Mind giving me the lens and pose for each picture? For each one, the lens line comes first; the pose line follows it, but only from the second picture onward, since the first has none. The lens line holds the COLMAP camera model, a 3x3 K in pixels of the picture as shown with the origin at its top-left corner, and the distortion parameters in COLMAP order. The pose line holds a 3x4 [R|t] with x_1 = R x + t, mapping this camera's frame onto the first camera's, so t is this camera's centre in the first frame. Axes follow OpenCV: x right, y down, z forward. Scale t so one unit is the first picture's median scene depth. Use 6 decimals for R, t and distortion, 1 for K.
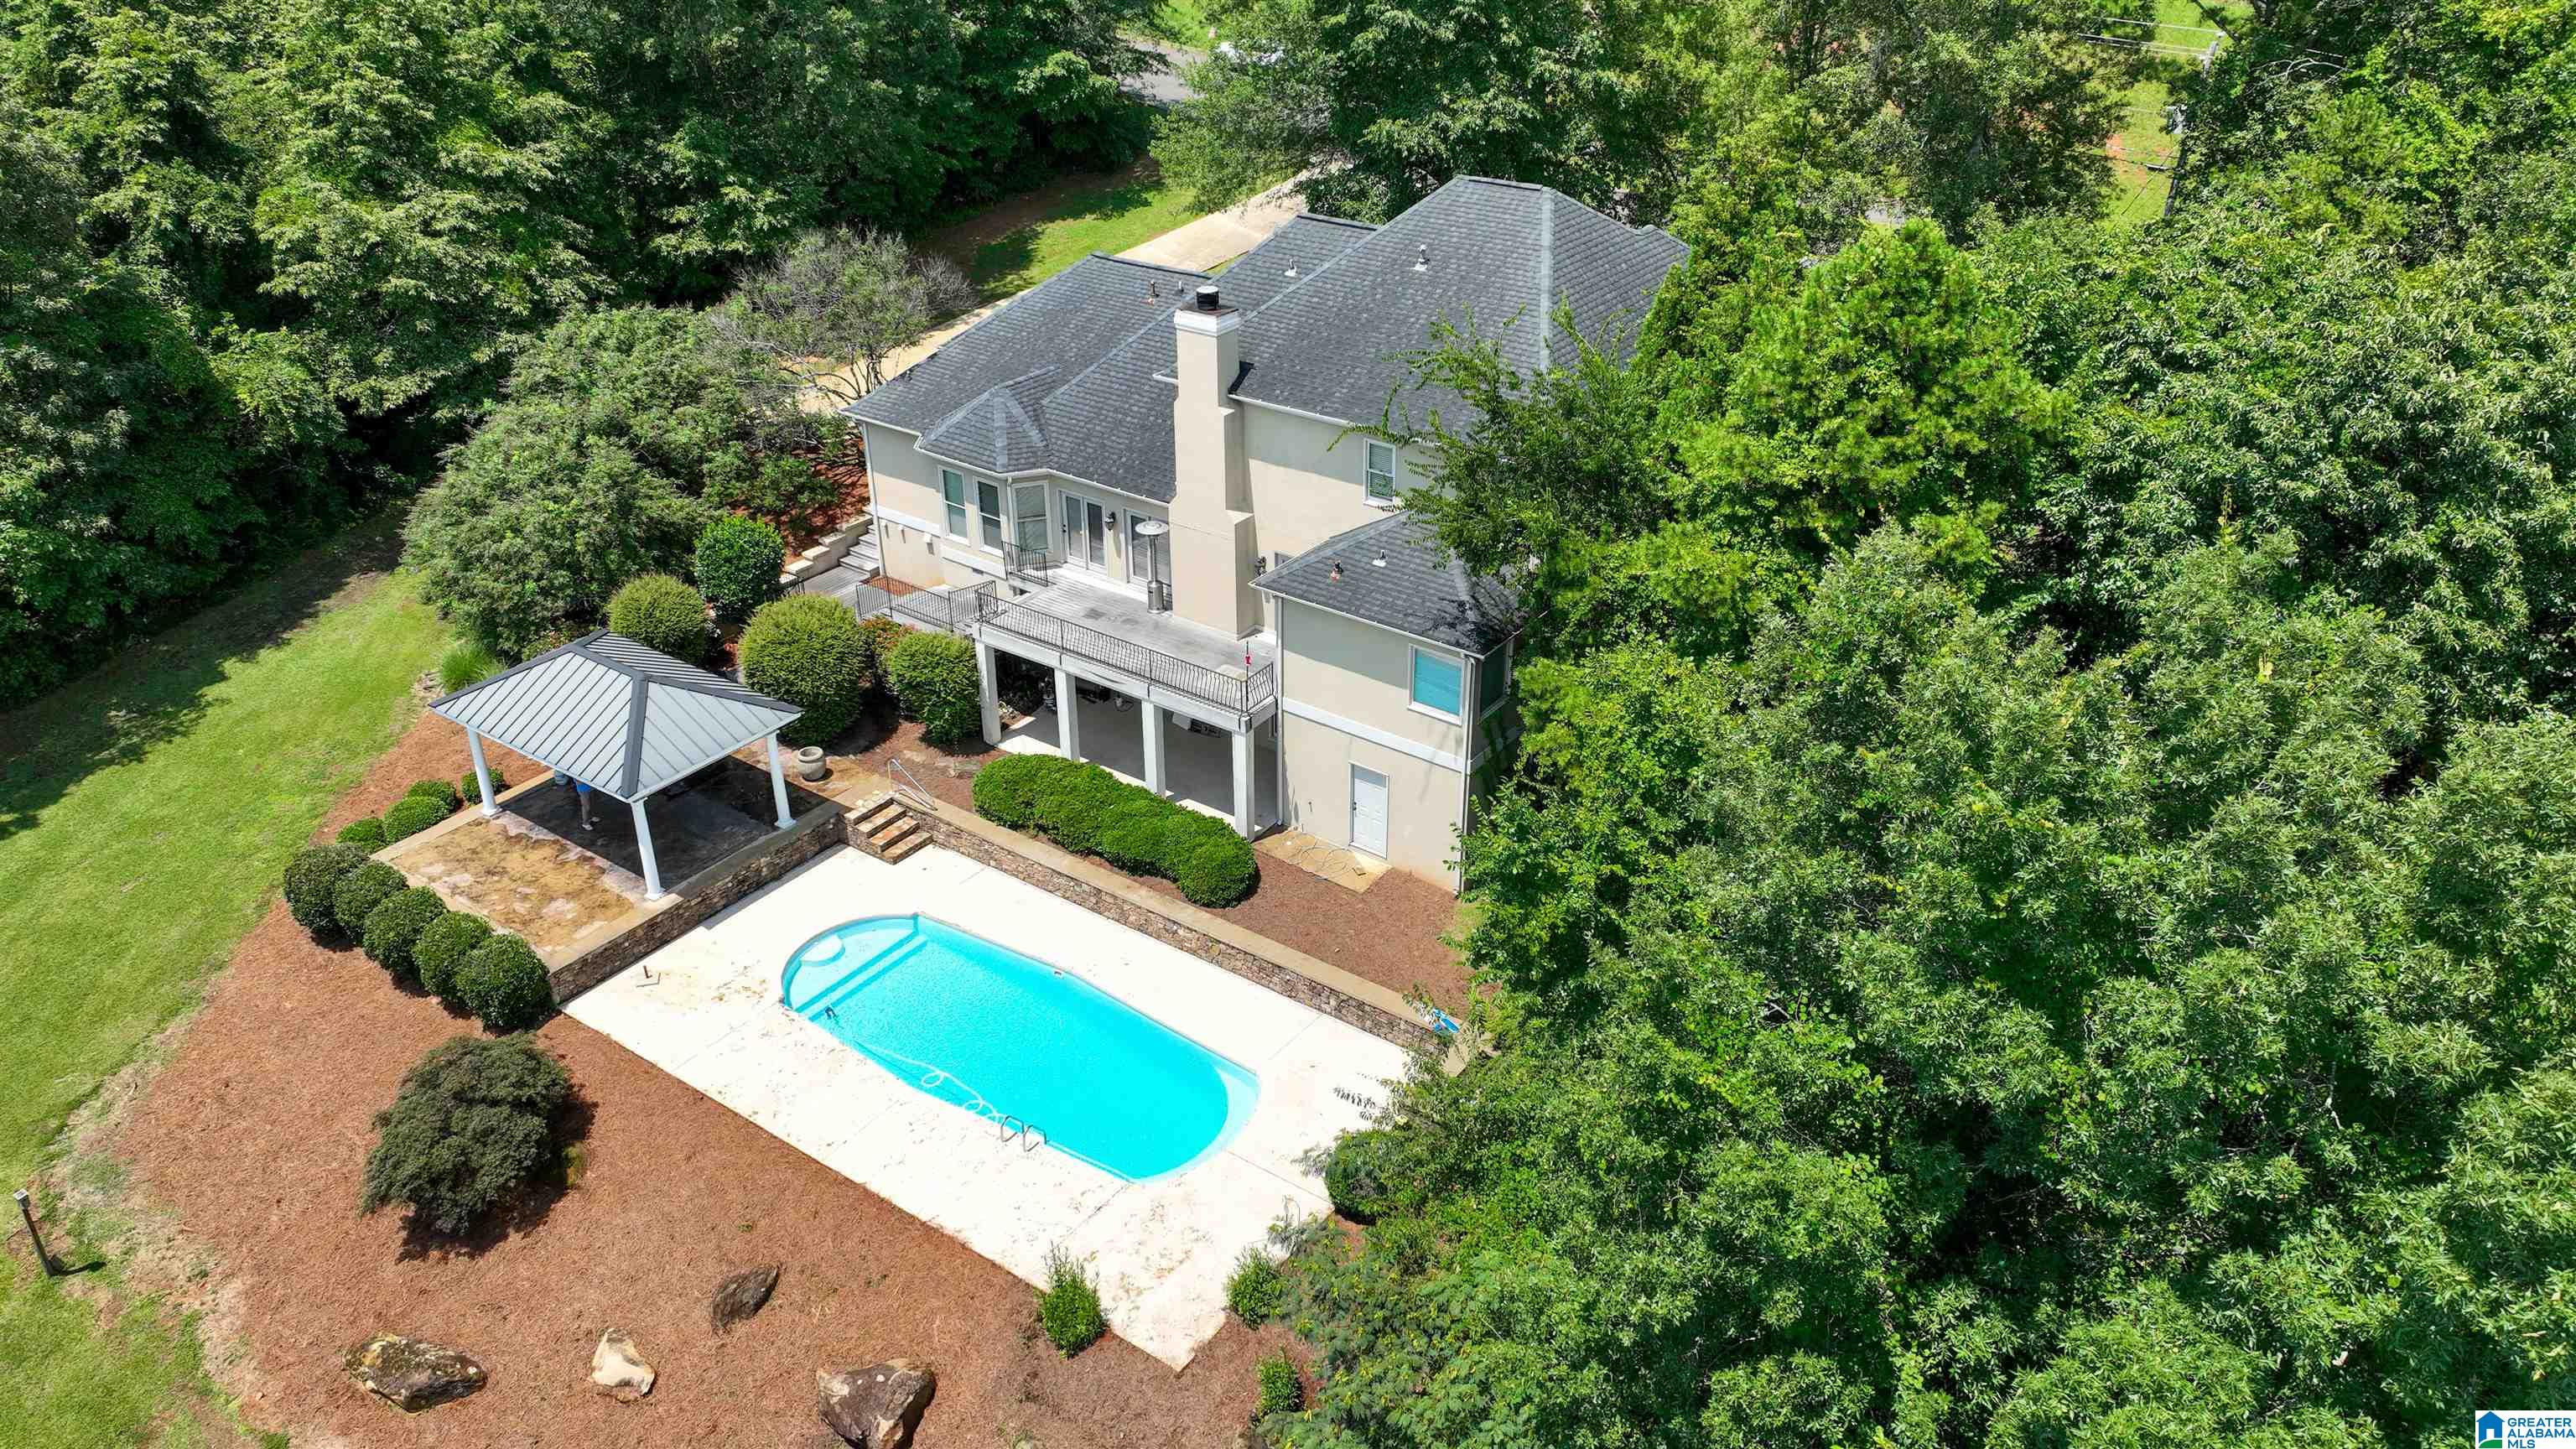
lens RADIAL K [[1810.6, 0, 1302.7], [0, 1810.6, 719.1], [0, 0, 1]] dist [0.002567, 0.001637]
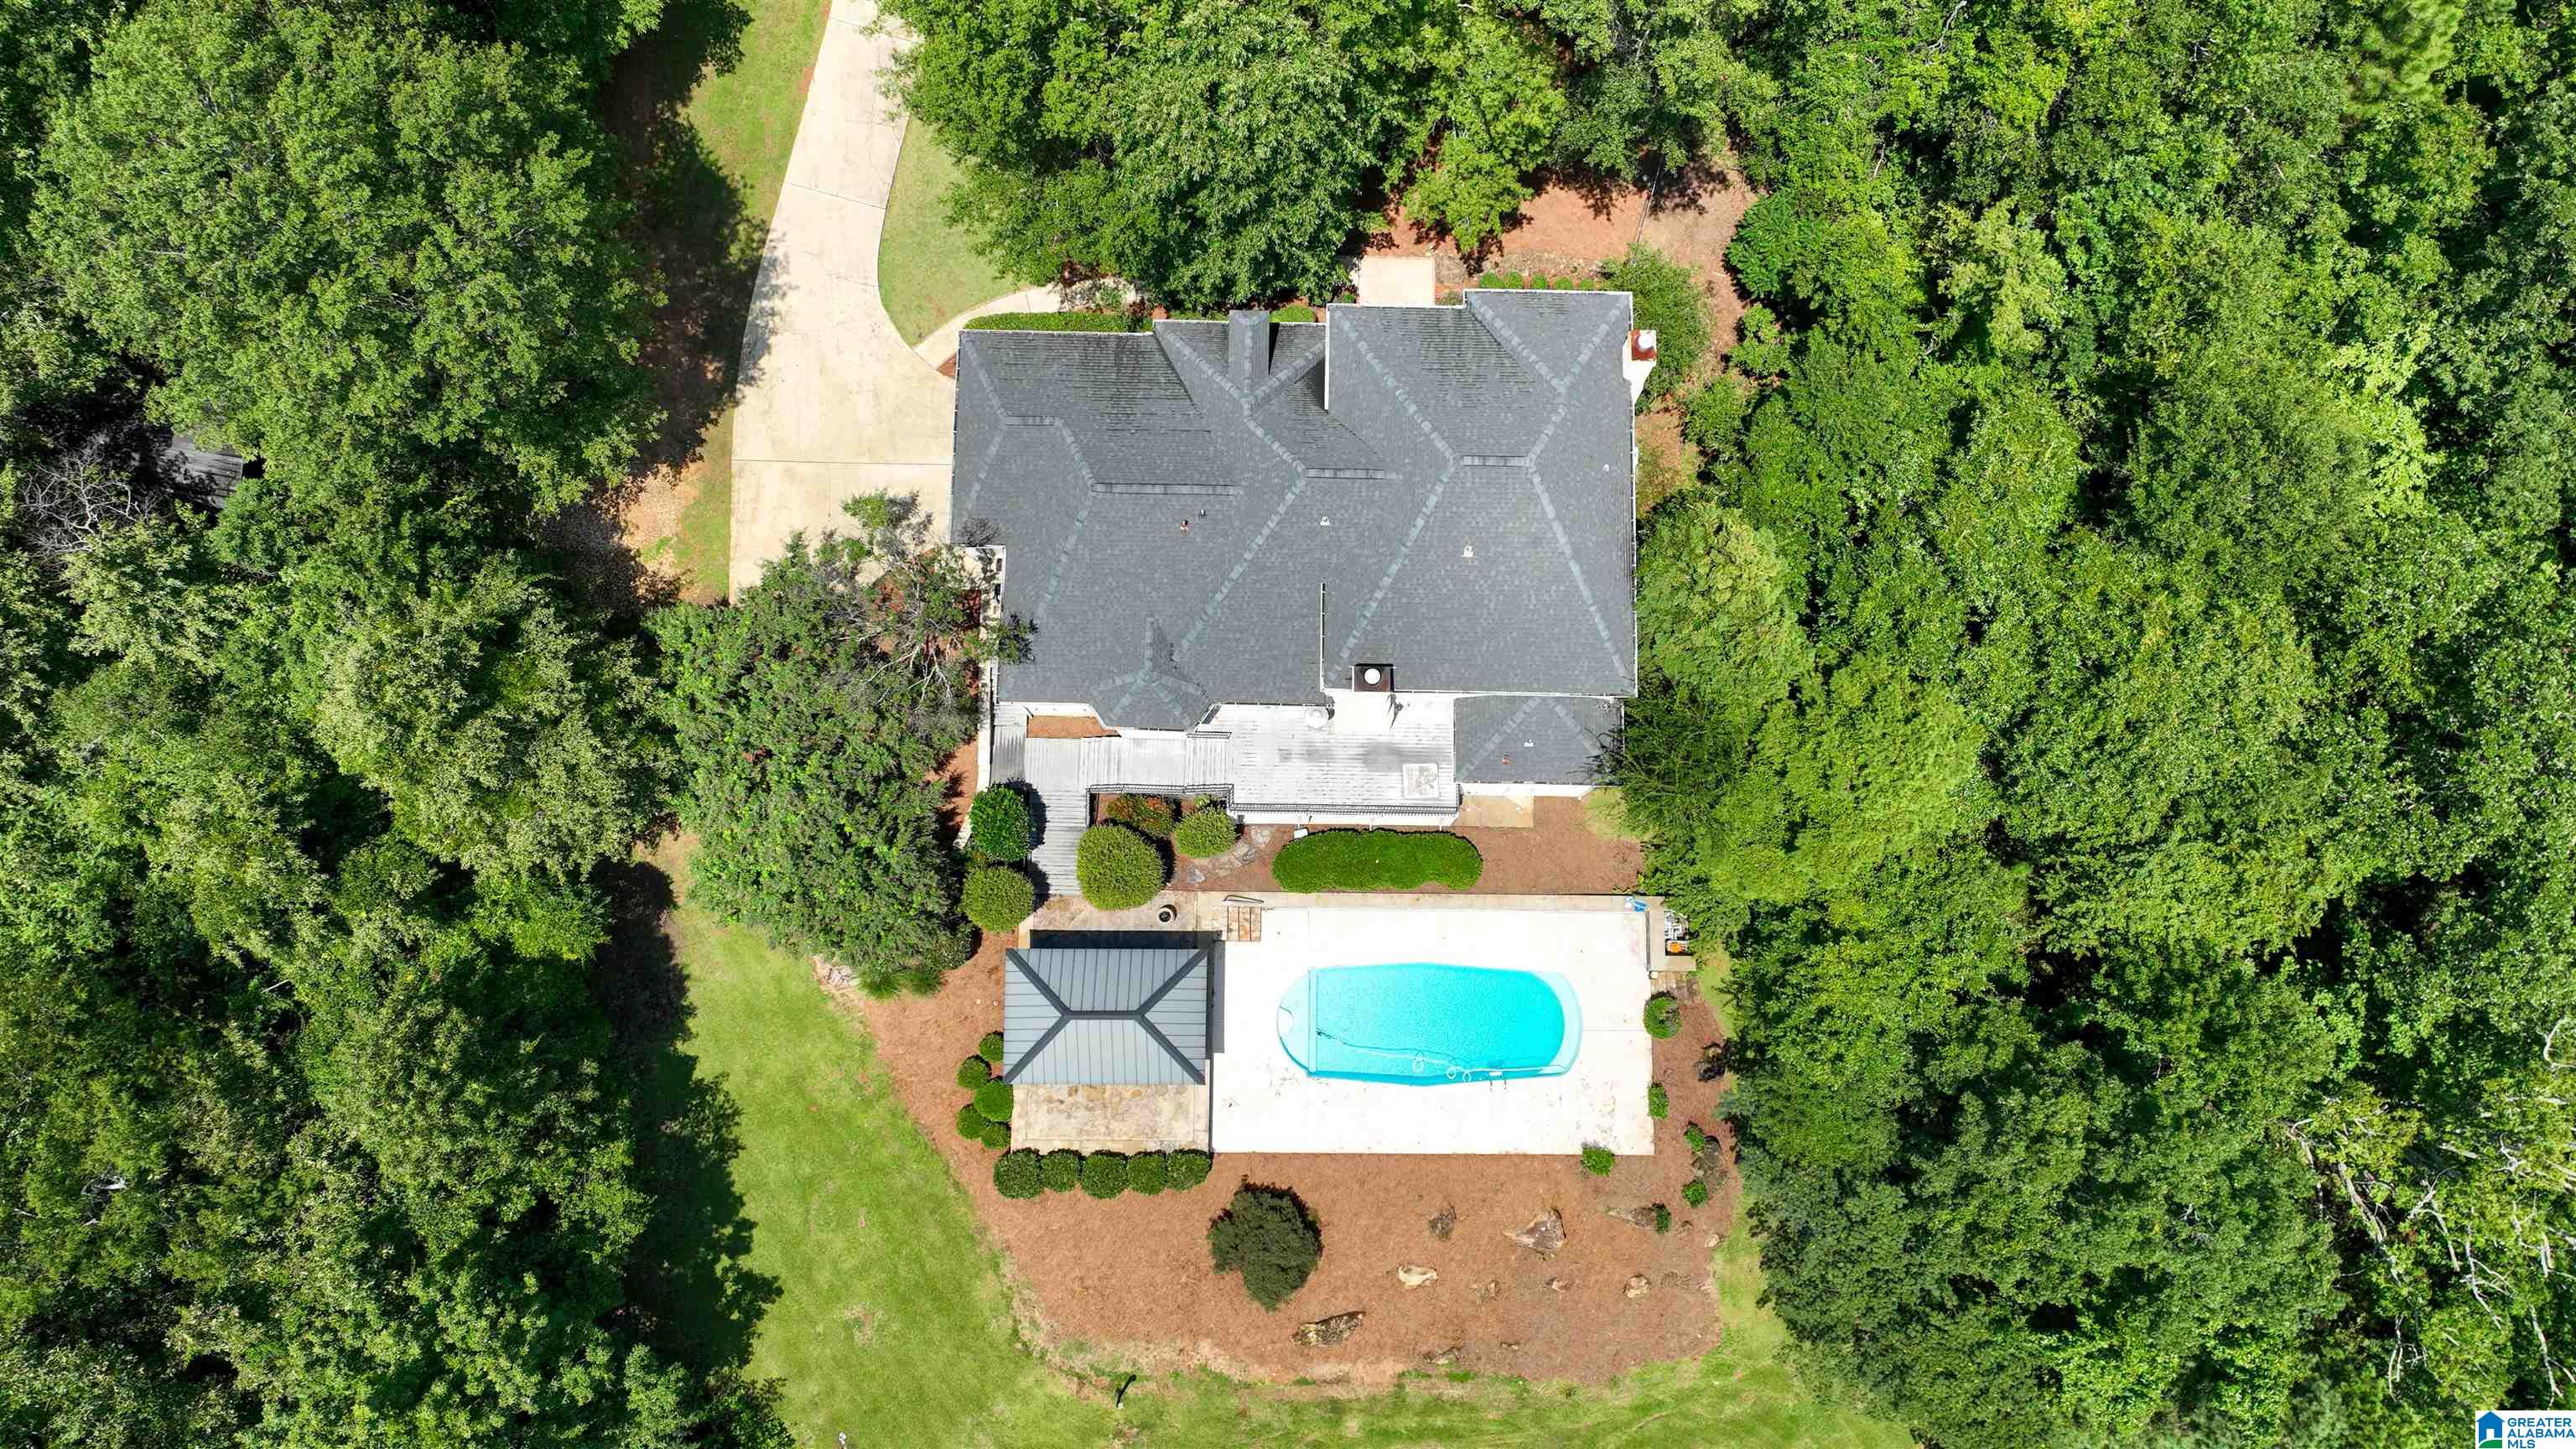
lens RADIAL K [[1810.6, 0, 1302.7], [0, 1810.6, 719.1], [0, 0, 1]] dist [0.002567, 0.001637]
pose [[0.825332, -0.556210, 0.097251, -0.246494], [0.272555, 0.543272, 0.794084, -1.320092], [-0.494511, -0.628876, 0.599978, 0.140462]]
